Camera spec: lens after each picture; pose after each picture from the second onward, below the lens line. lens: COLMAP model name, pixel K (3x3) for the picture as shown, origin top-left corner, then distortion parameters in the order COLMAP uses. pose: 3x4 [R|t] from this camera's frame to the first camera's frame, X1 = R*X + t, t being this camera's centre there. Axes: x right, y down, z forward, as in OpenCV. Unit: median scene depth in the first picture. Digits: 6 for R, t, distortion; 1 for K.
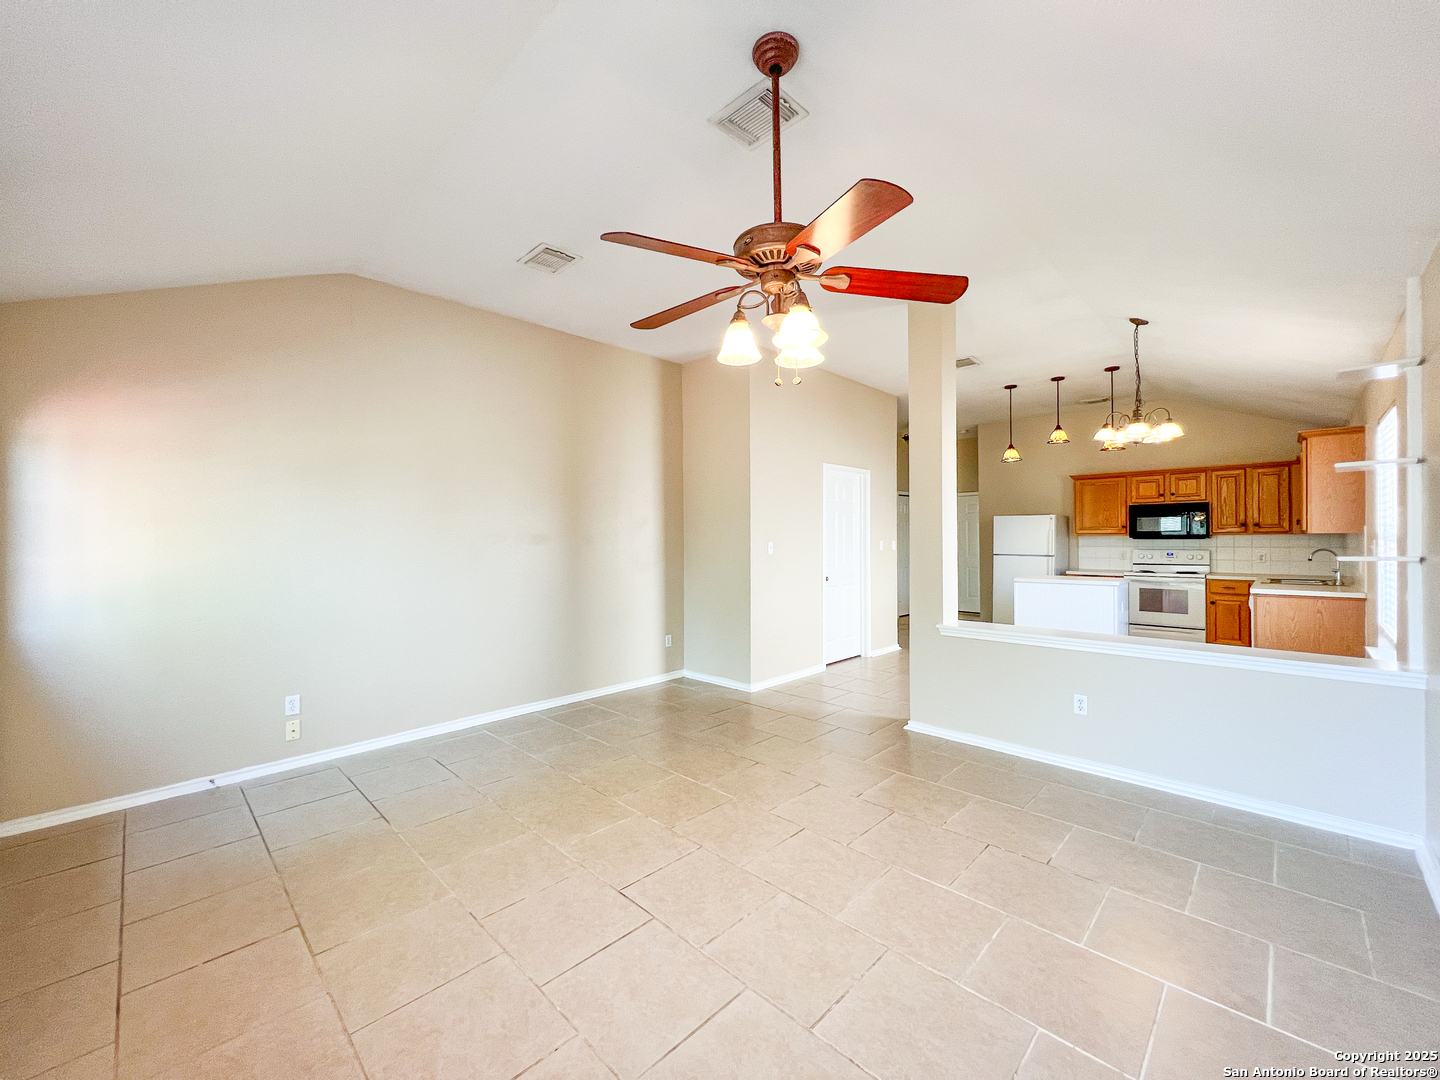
lens RADIAL K [[578.0, 0, 720.0], [0, 578.0, 540.0], [0, 0, 1]] dist [0.000453, 0.000350]
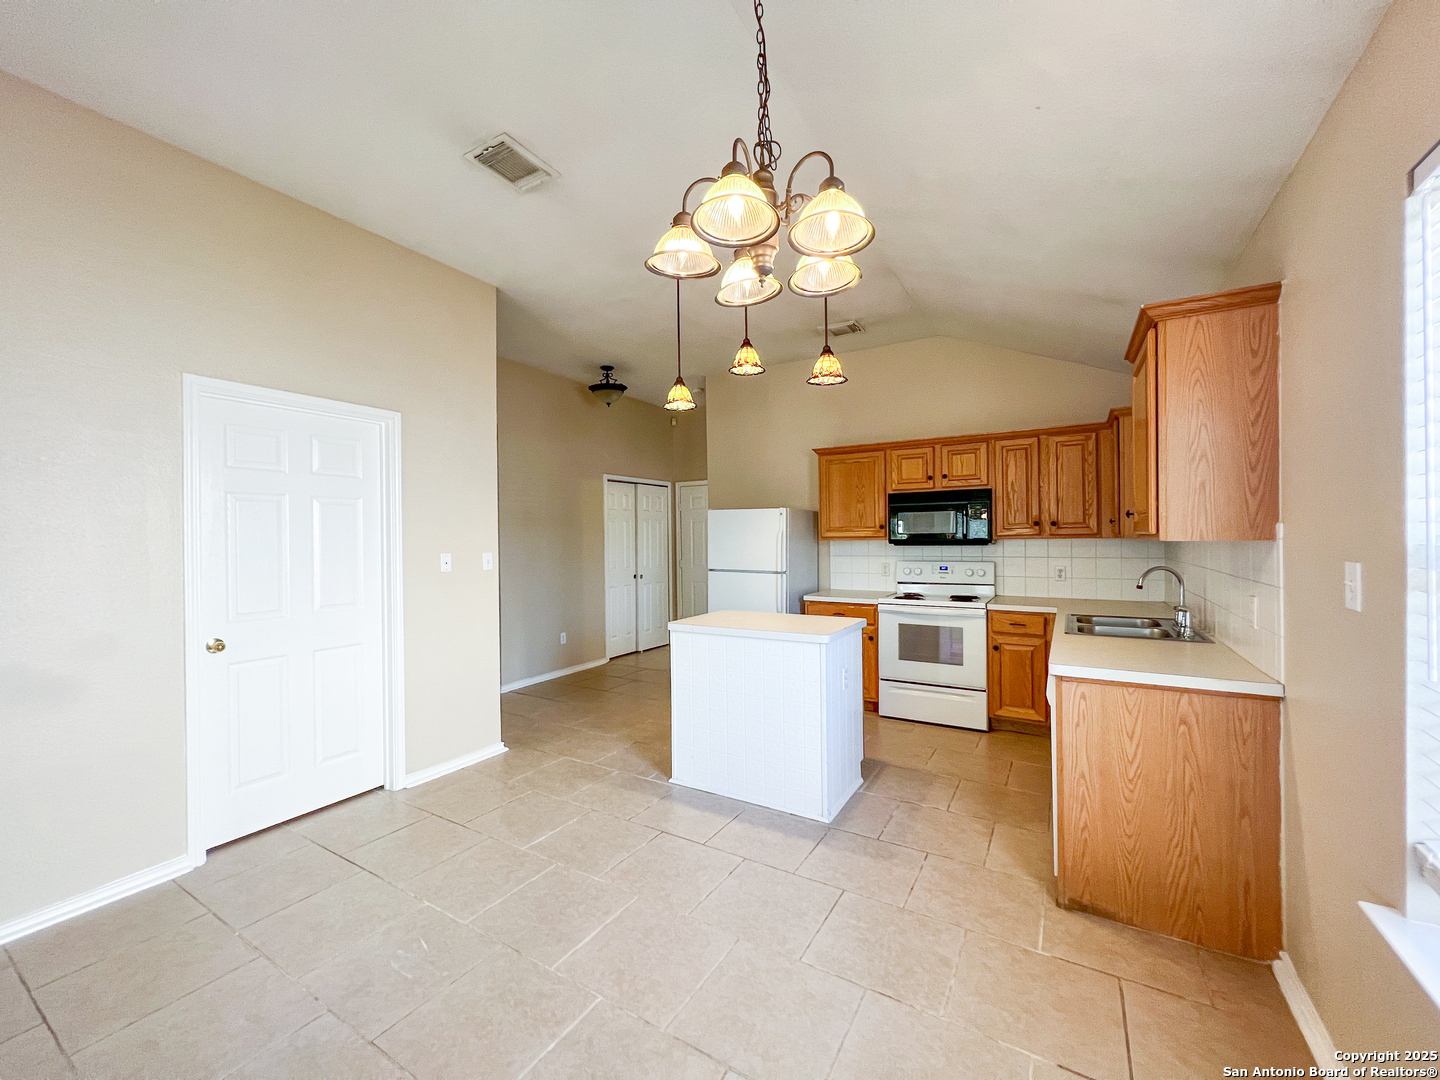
lens RADIAL K [[578.0, 0, 720.0], [0, 578.0, 540.0], [0, 0, 1]] dist [0.000453, 0.000350]
pose [[0.973088, -0.005178, 0.230374, 0.399176], [0.005454, 0.999985, -0.000562, -0.009156], [-0.230367, 0.001803, 0.973102, 0.439542]]
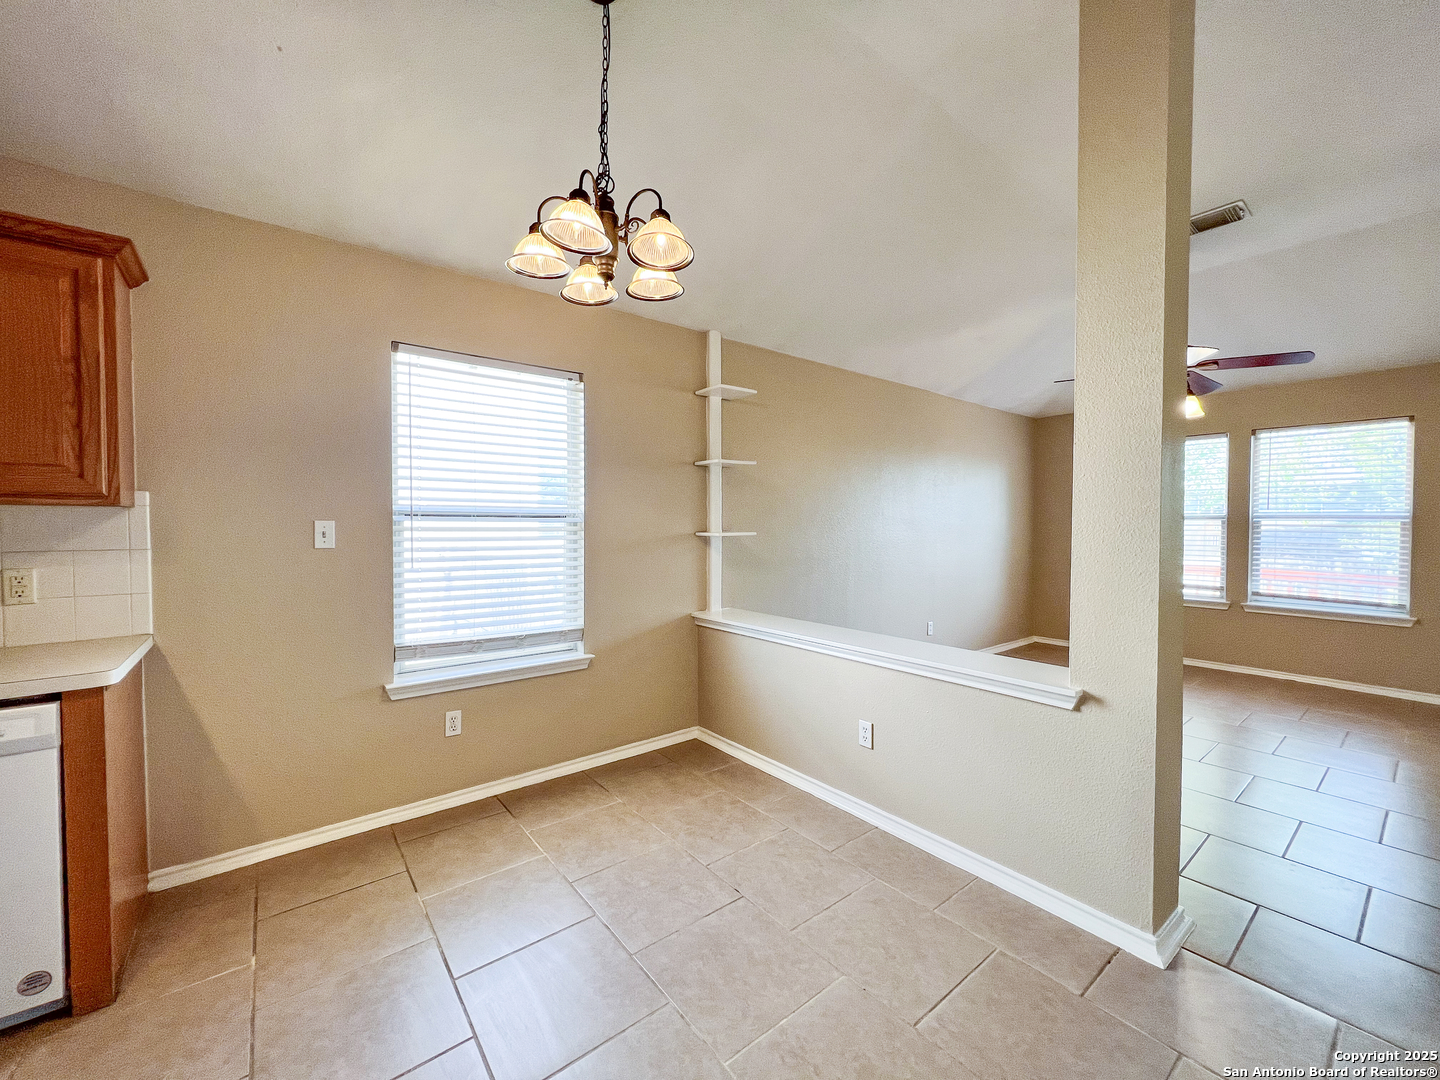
lens RADIAL K [[575.1, 0, 720.9], [0, 575.1, 536.2], [0, 0, 1]] dist [-0.000543, -0.000185]
pose [[-0.992336, 0.003934, 0.123504, 0.381481], [0.006932, 0.999691, 0.023855, 0.002382], [-0.123372, 0.024528, -0.992057, 0.900290]]
